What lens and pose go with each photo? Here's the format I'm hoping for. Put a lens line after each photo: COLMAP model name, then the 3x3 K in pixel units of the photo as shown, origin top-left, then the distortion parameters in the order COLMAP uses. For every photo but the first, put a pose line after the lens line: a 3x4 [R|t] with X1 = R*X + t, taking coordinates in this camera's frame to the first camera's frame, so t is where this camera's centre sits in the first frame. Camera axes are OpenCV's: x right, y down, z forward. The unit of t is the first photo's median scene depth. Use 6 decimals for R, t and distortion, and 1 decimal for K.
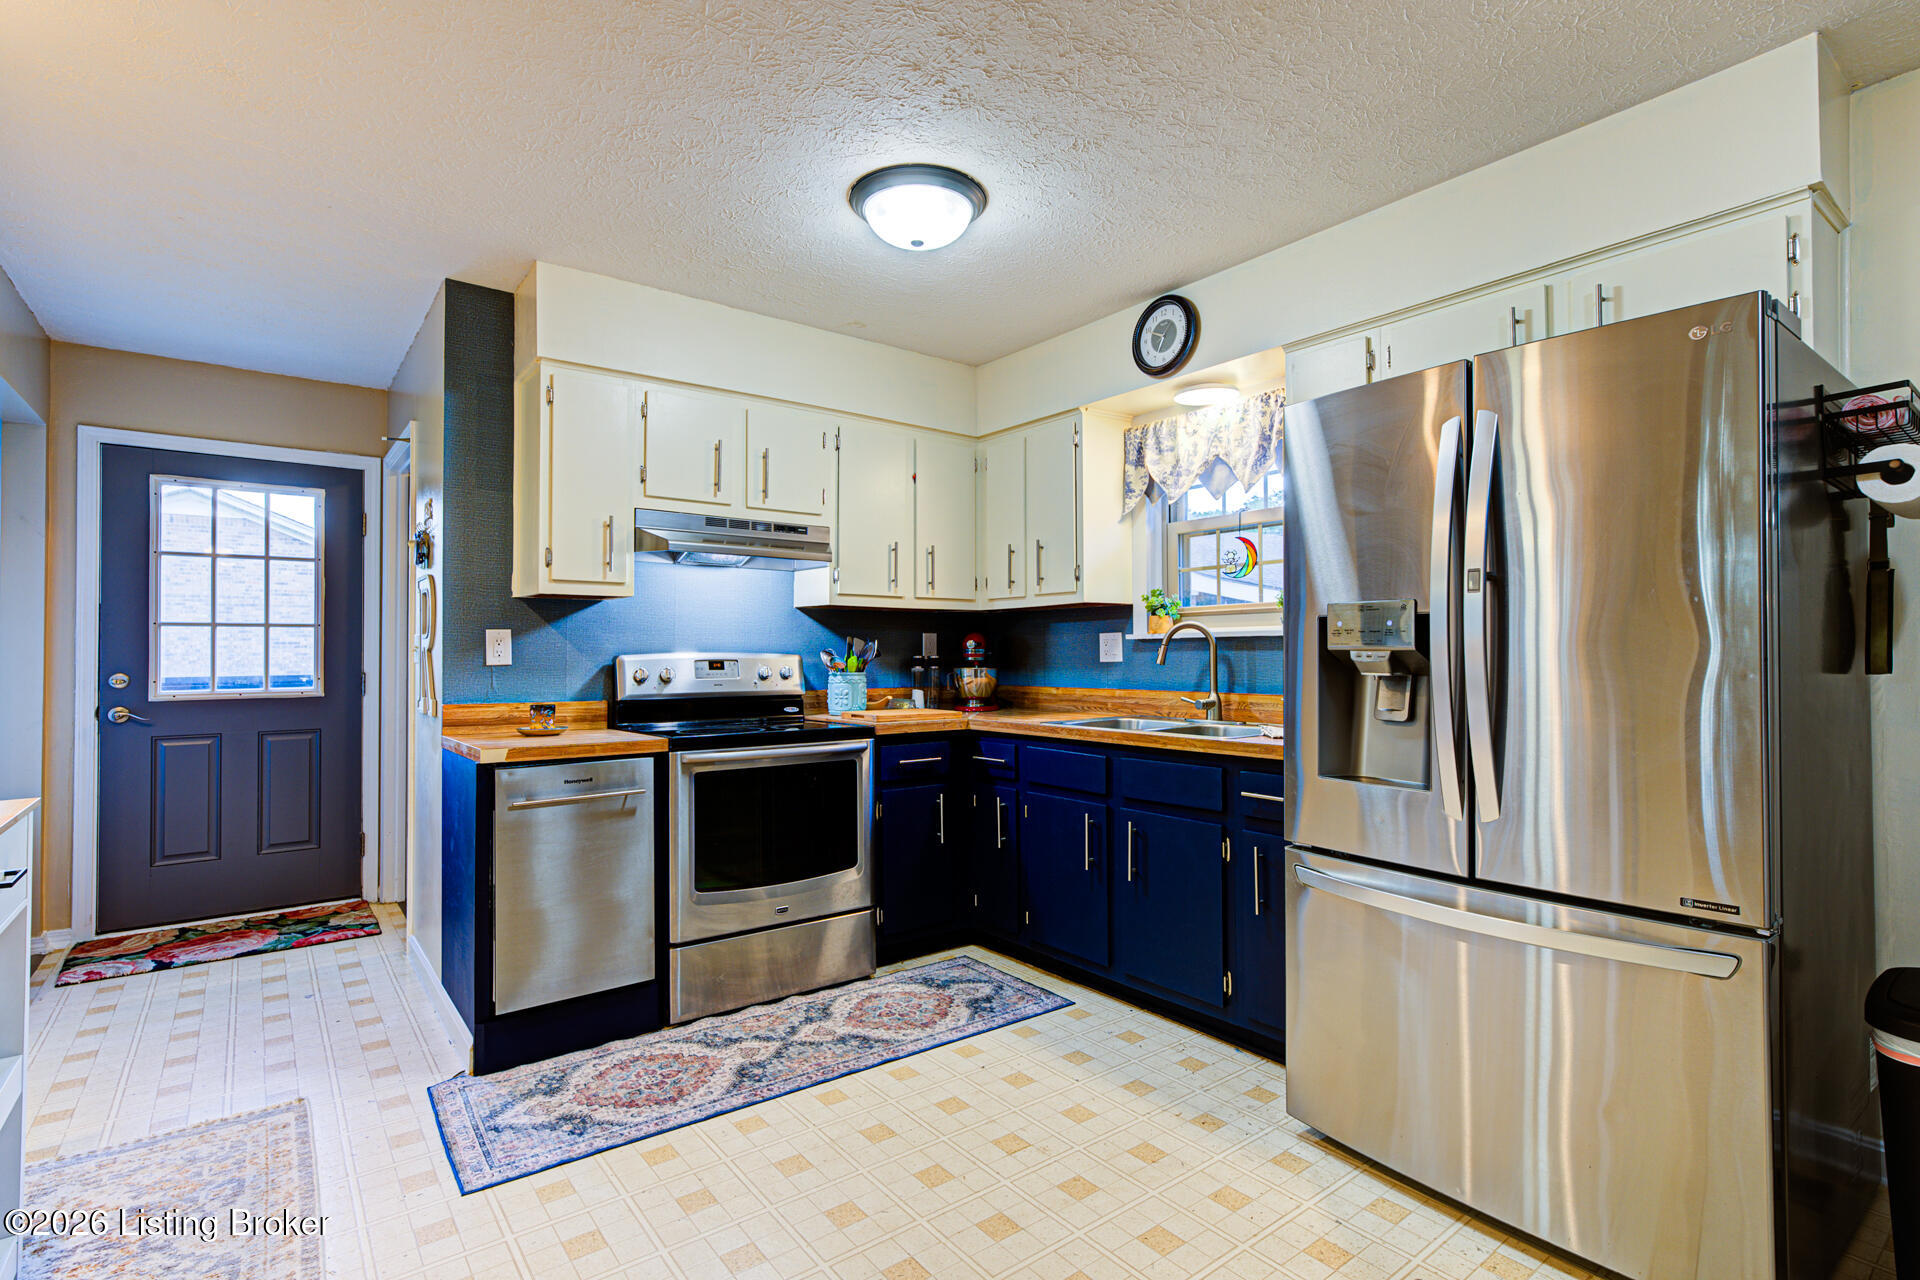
lens RADIAL K [[916.9, 0, 954.7], [0, 916.9, 637.3], [0, 0, 1]] dist [0.003407, 0.000875]
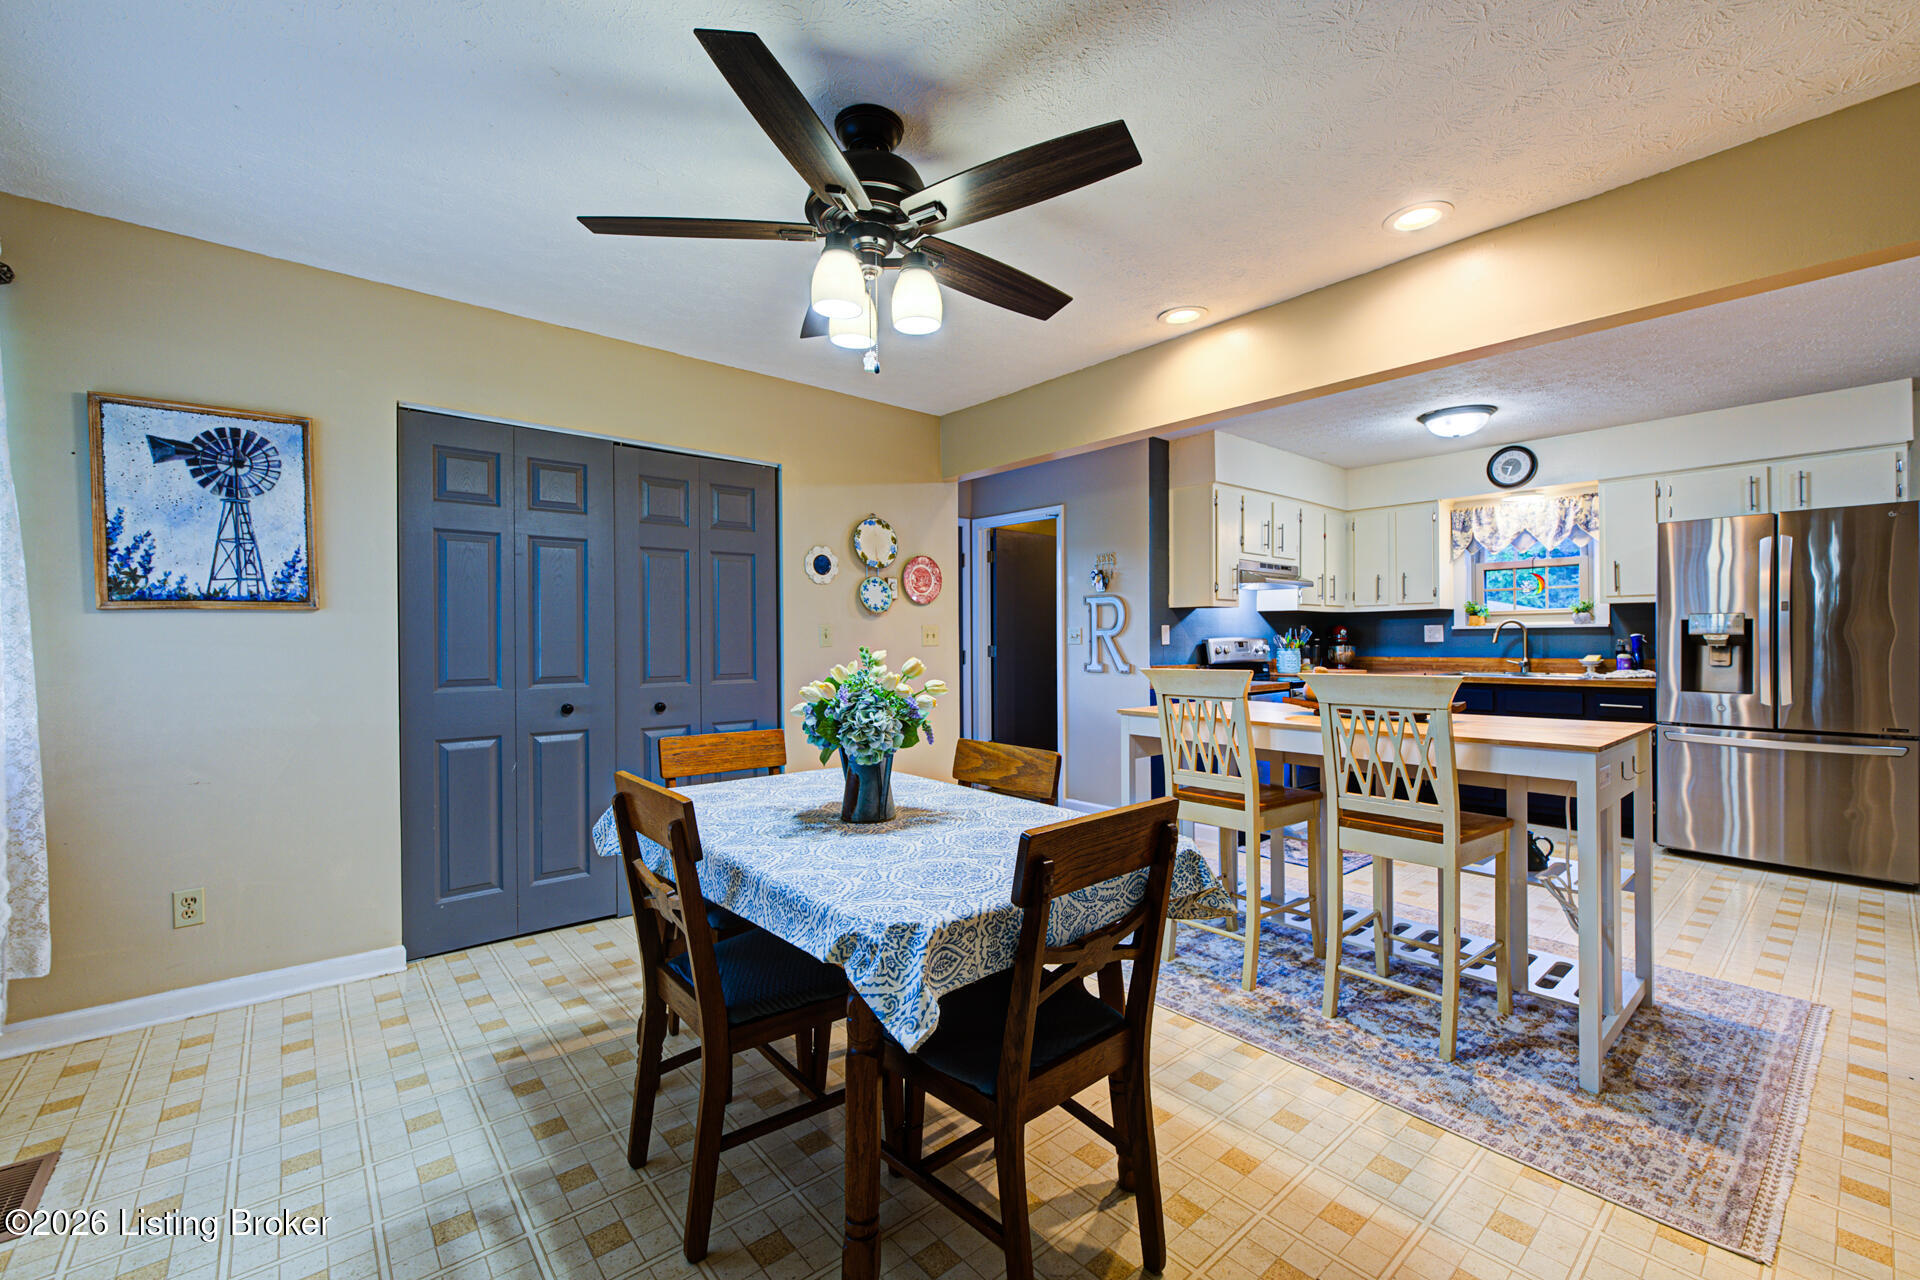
lens RADIAL K [[780.6, 0, 964.7], [0, 780.6, 638.7], [0, 0, 1]] dist [-0.004215, -0.000183]
pose [[0.998786, -0.004336, 0.049074, -0.861424], [0.003465, 0.999835, 0.017826, -0.009491], [-0.049143, -0.017635, 0.998636, -0.479621]]
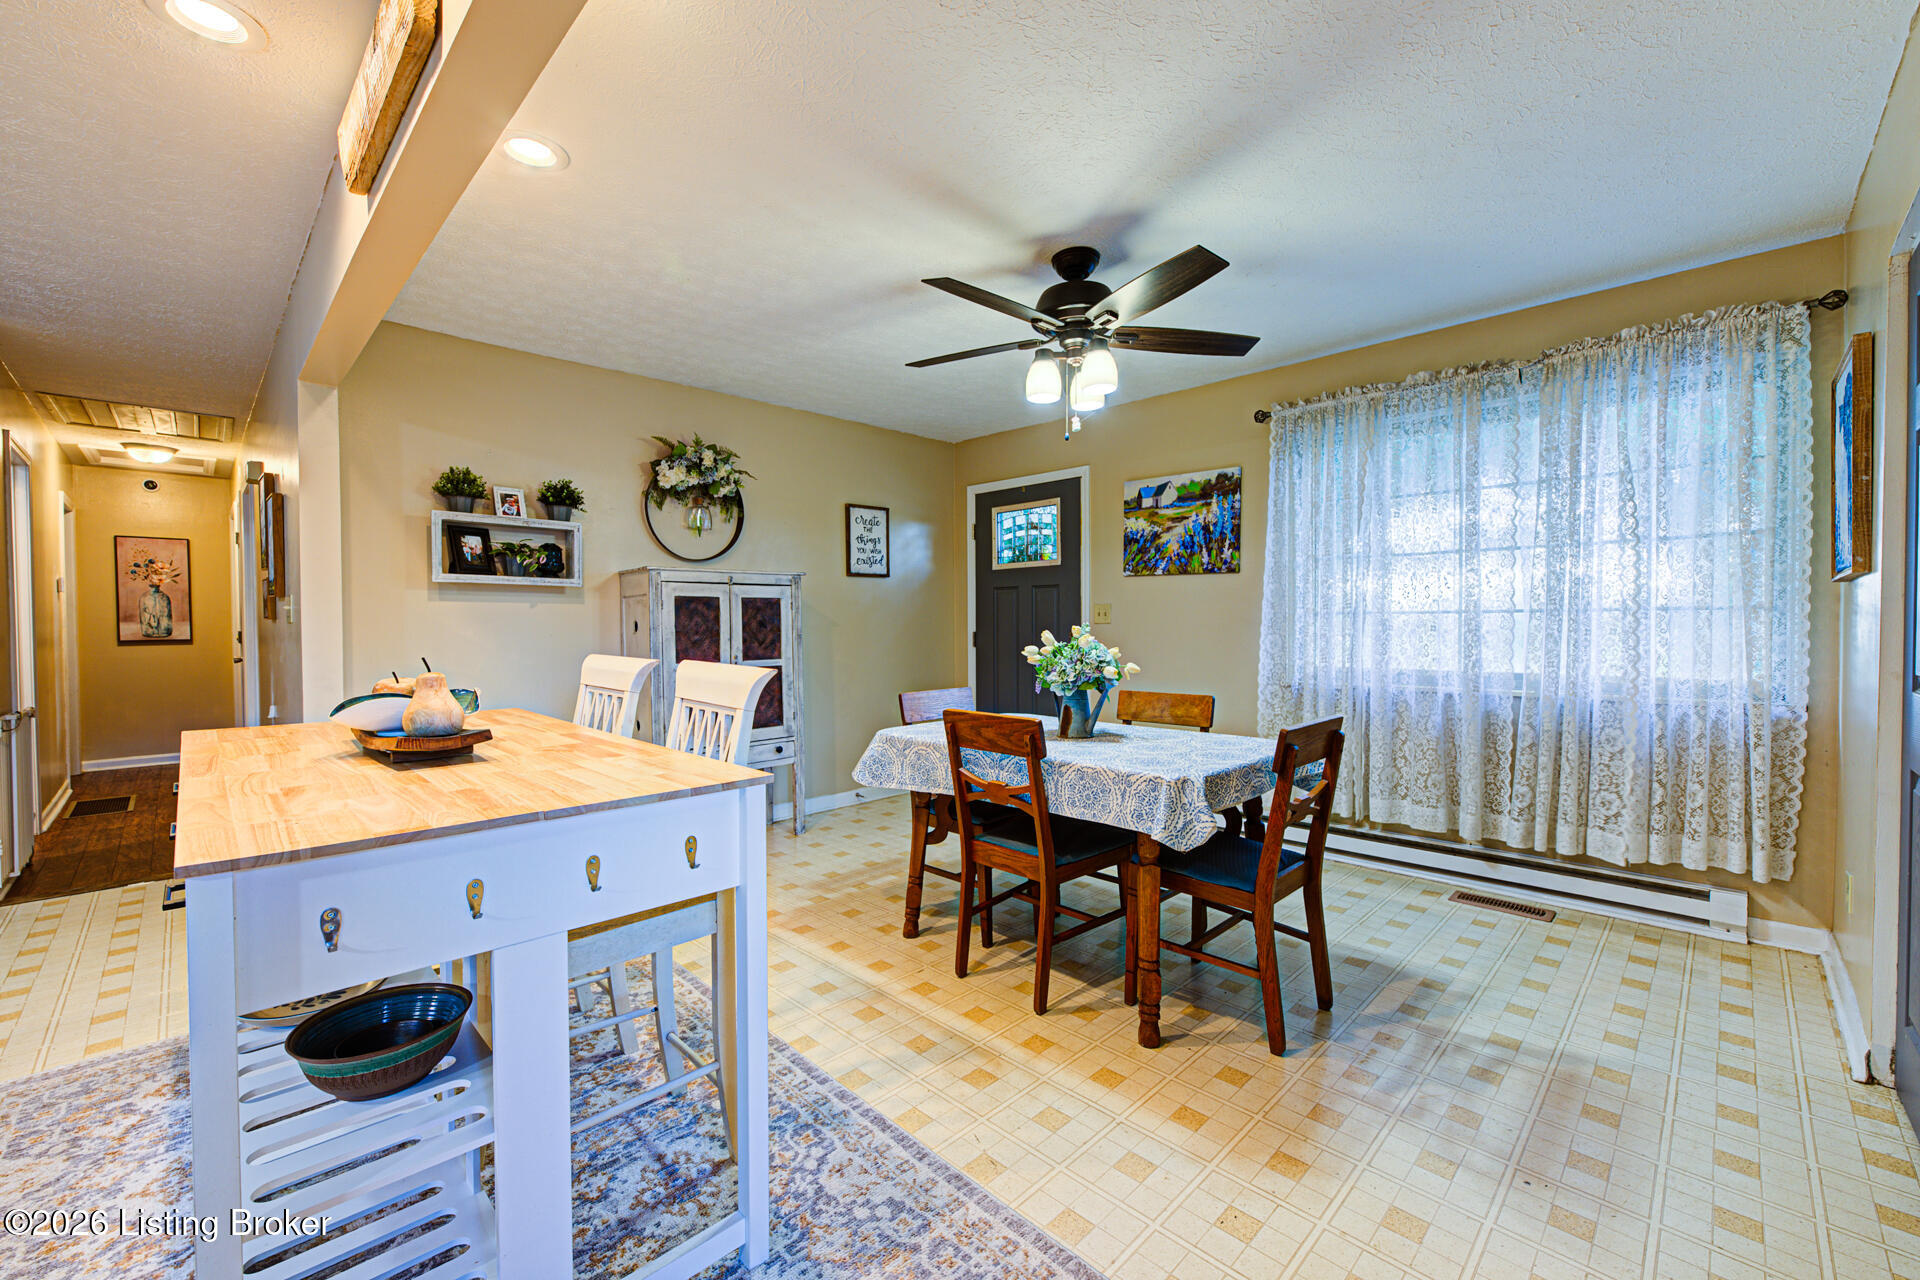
lens RADIAL K [[780.6, 0, 964.7], [0, 780.6, 638.7], [0, 0, 1]] dist [-0.004215, -0.000183]
pose [[-0.990840, 0.007858, -0.134812, -0.693382], [0.007429, 0.999966, 0.003684, 0.016771], [0.134836, 0.002649, -0.990864, 0.761104]]
